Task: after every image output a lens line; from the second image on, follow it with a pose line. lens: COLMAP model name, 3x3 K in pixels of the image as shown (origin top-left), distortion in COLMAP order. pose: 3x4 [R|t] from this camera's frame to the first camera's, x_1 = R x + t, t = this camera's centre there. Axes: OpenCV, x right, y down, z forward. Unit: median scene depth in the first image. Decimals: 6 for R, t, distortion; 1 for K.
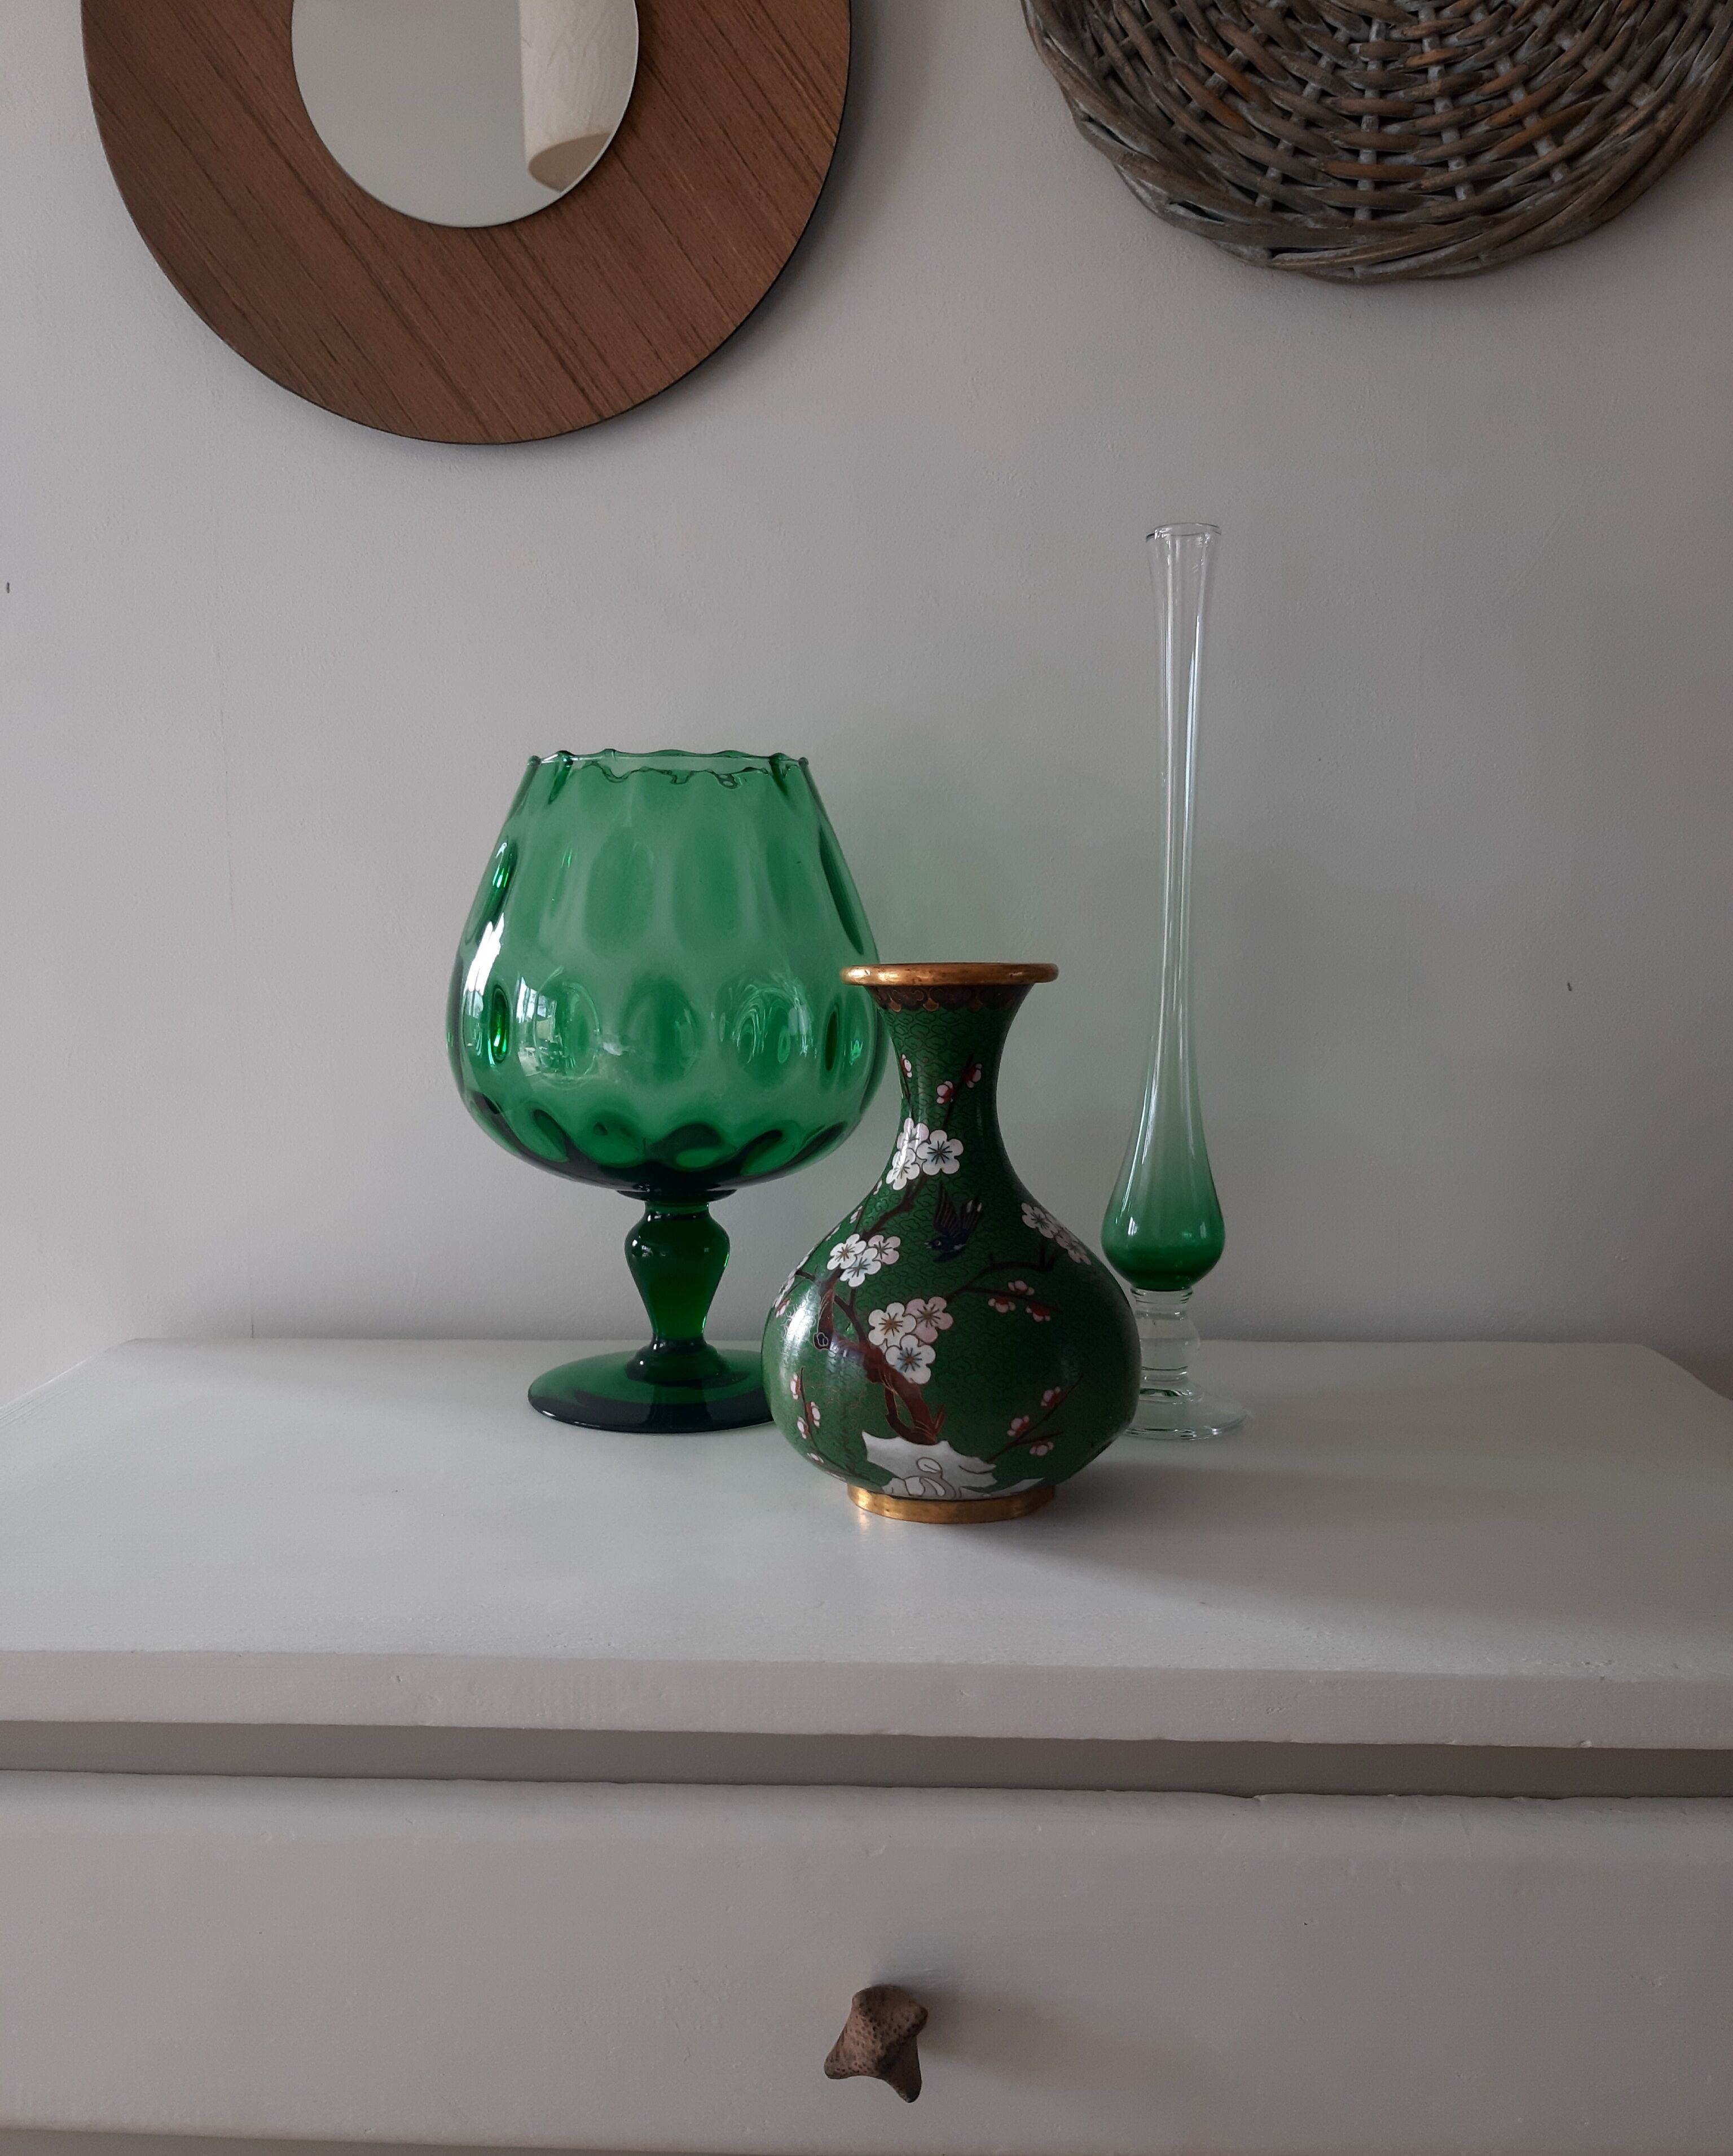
lens RADIAL K [[1560.9, 0, 821.1], [0, 1560.9, 1126.2], [0, 0, 1]] dist [-0.005559, -0.005499]
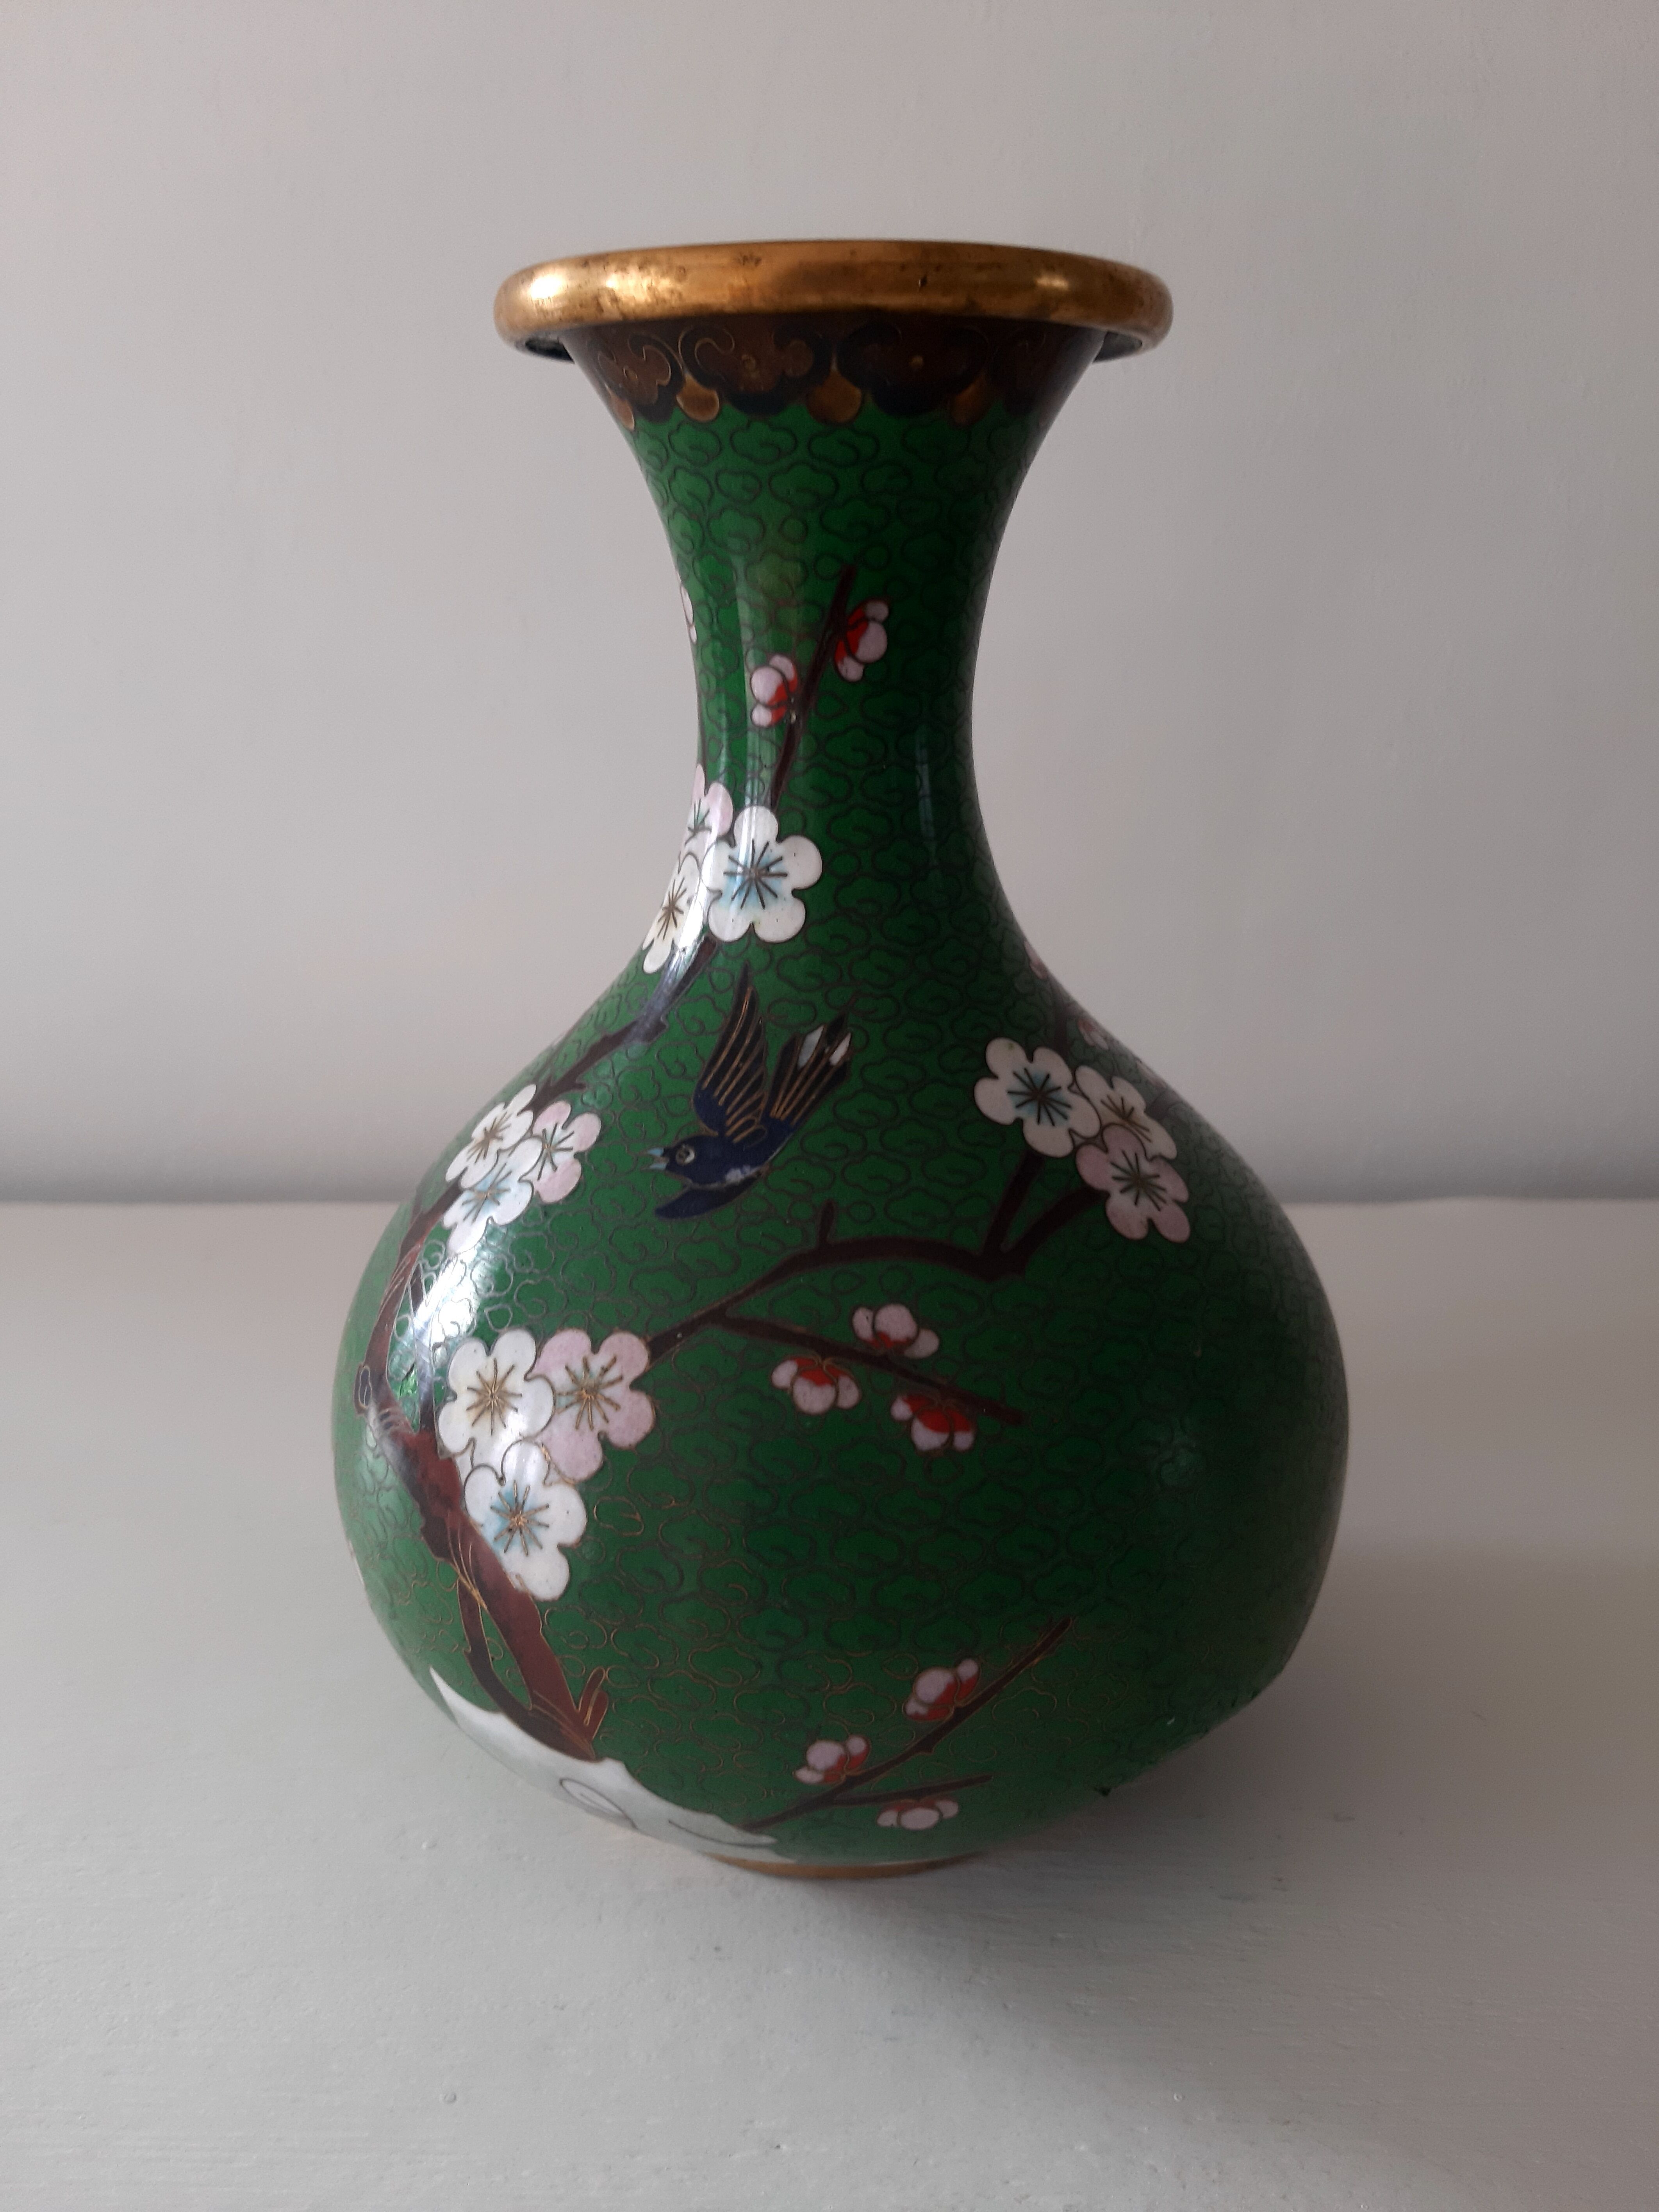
lens RADIAL K [[1717.8, 0, 827.1], [0, 1717.8, 1093.2], [0, 0, 1]] dist [0.005056, -0.019891]
pose [[0.965537, 0.088682, -0.244693, 0.195749], [-0.037204, 0.977533, 0.207473, -0.015253], [0.257595, -0.191220, 0.947143, 0.675834]]
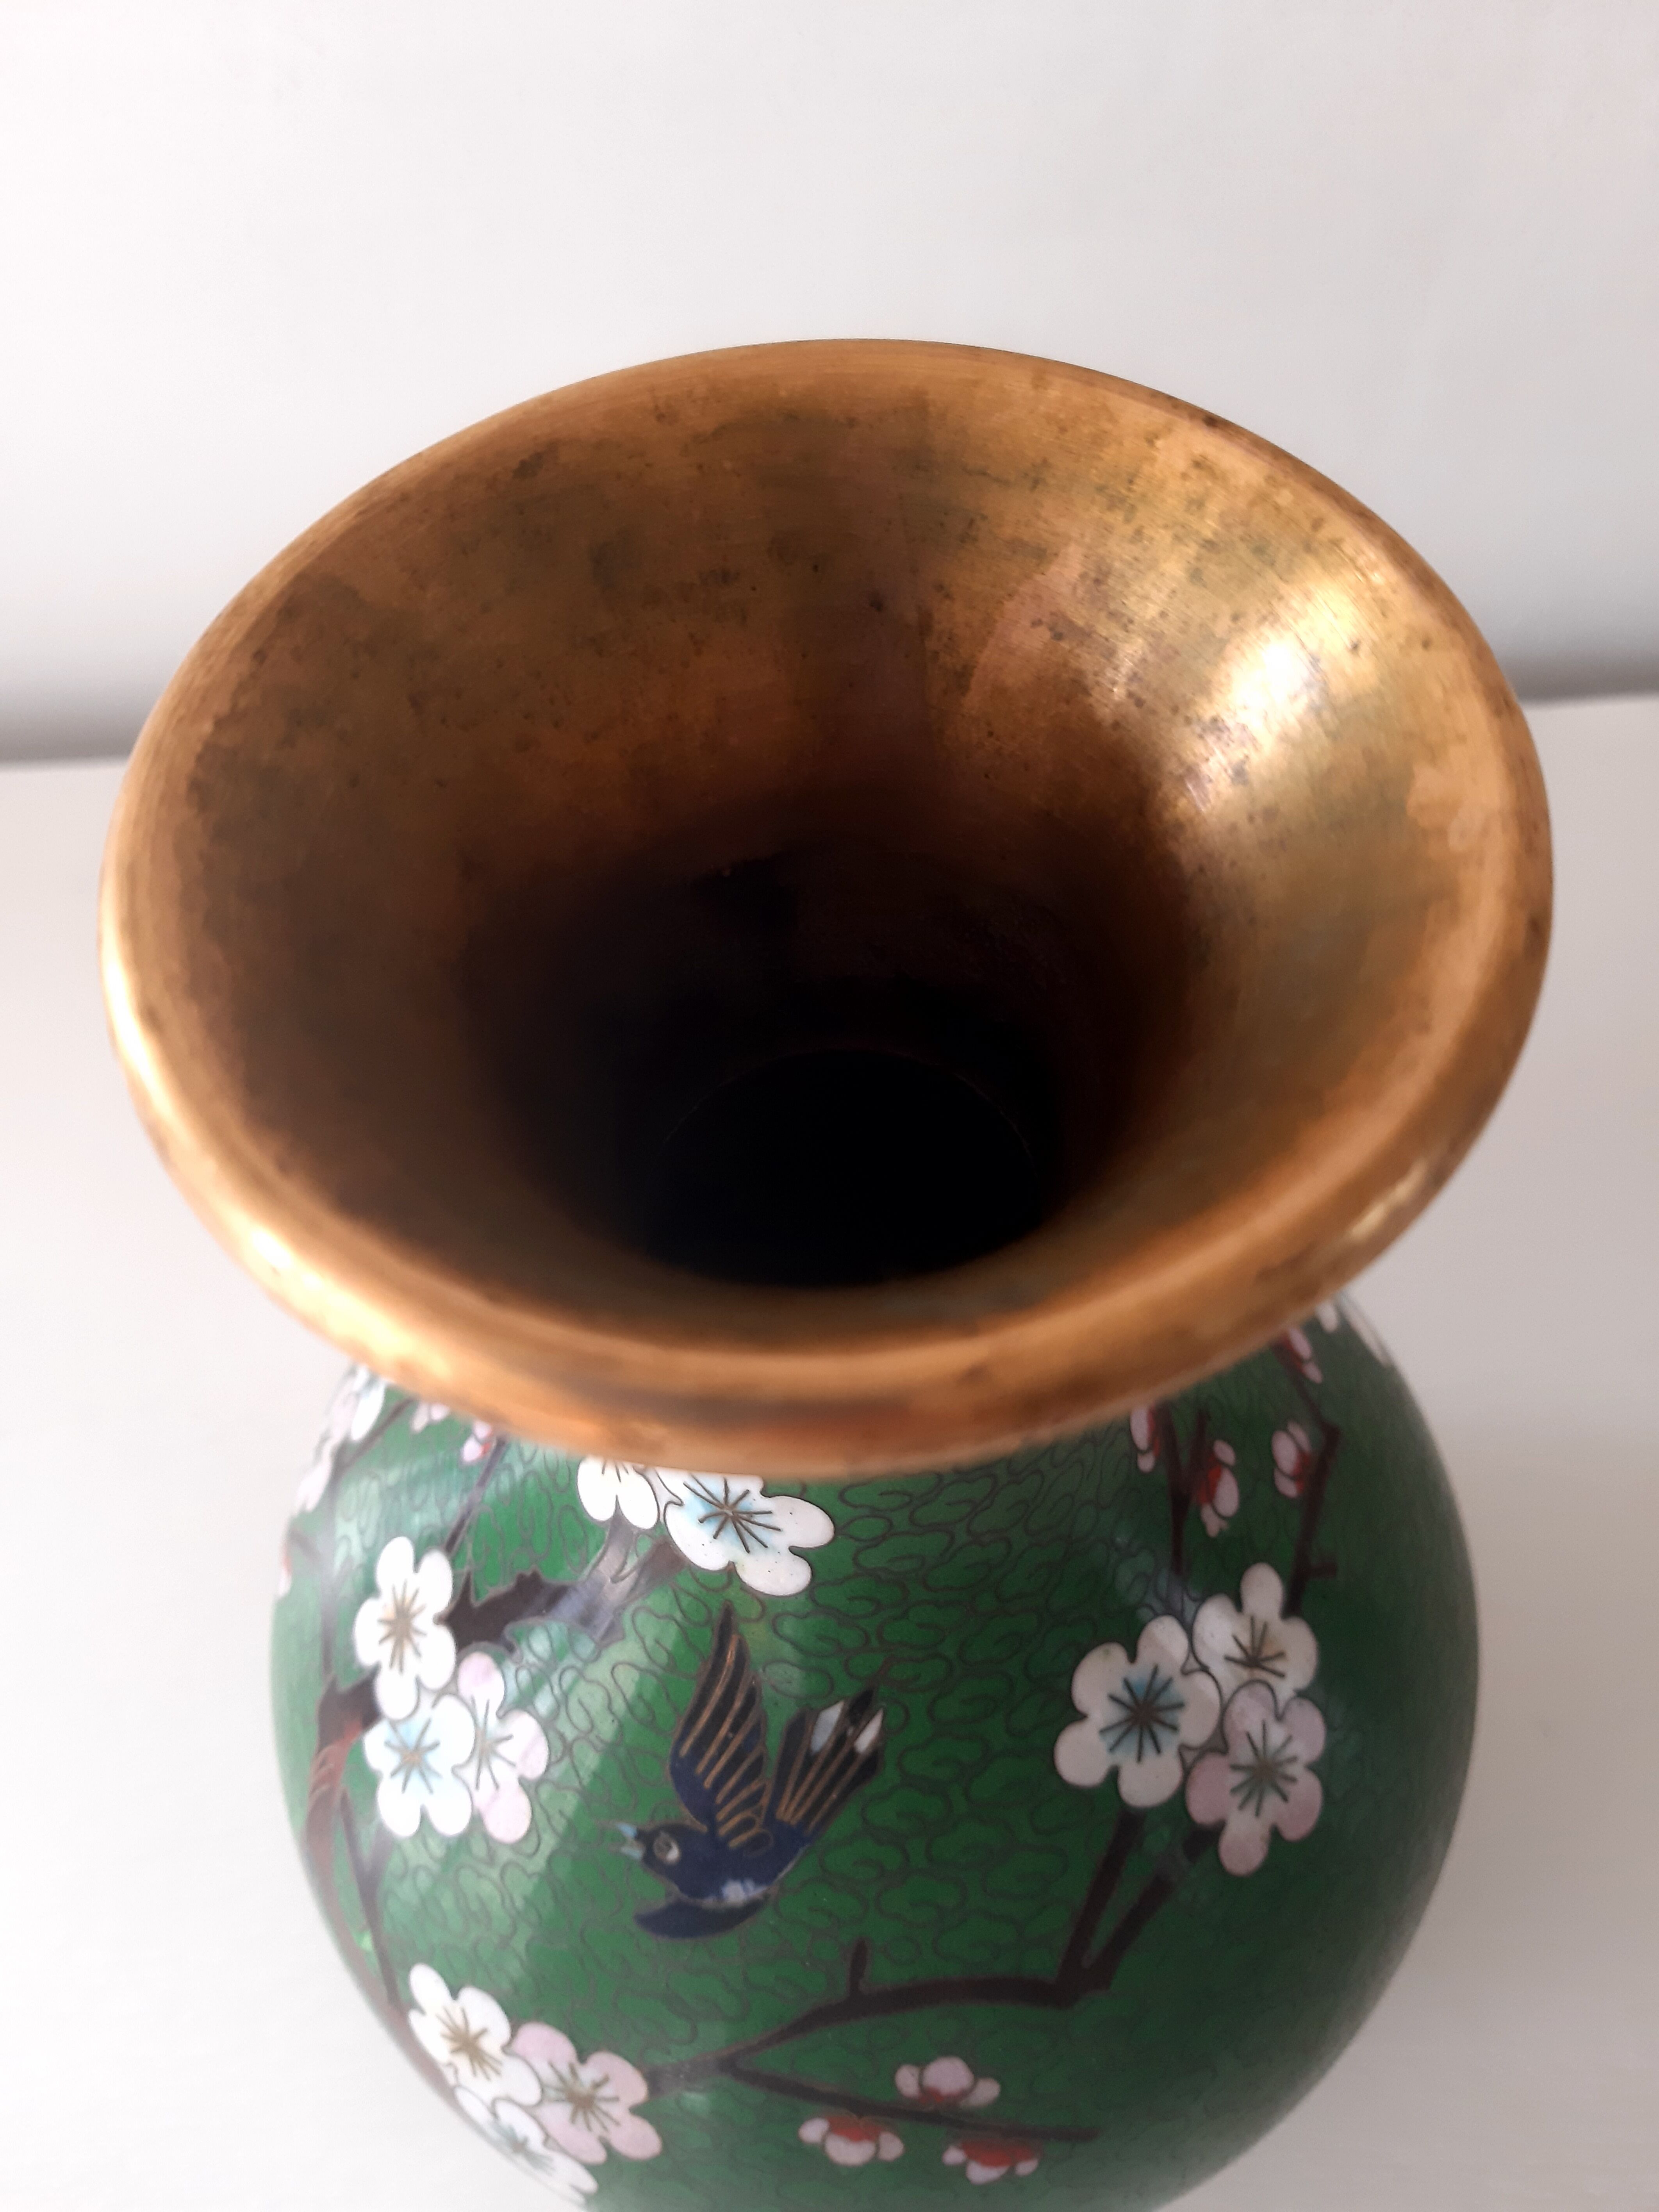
lens RADIAL K [[1717.8, 0, 833.3], [0, 1717.8, 1115.1], [0, 0, 1]] dist [0.005056, -0.019891]
pose [[0.970309, 0.193213, -0.145494, 0.120243], [-0.005249, 0.618222, 0.785986, -0.217938], [0.241810, -0.761886, 0.600881, 0.947173]]
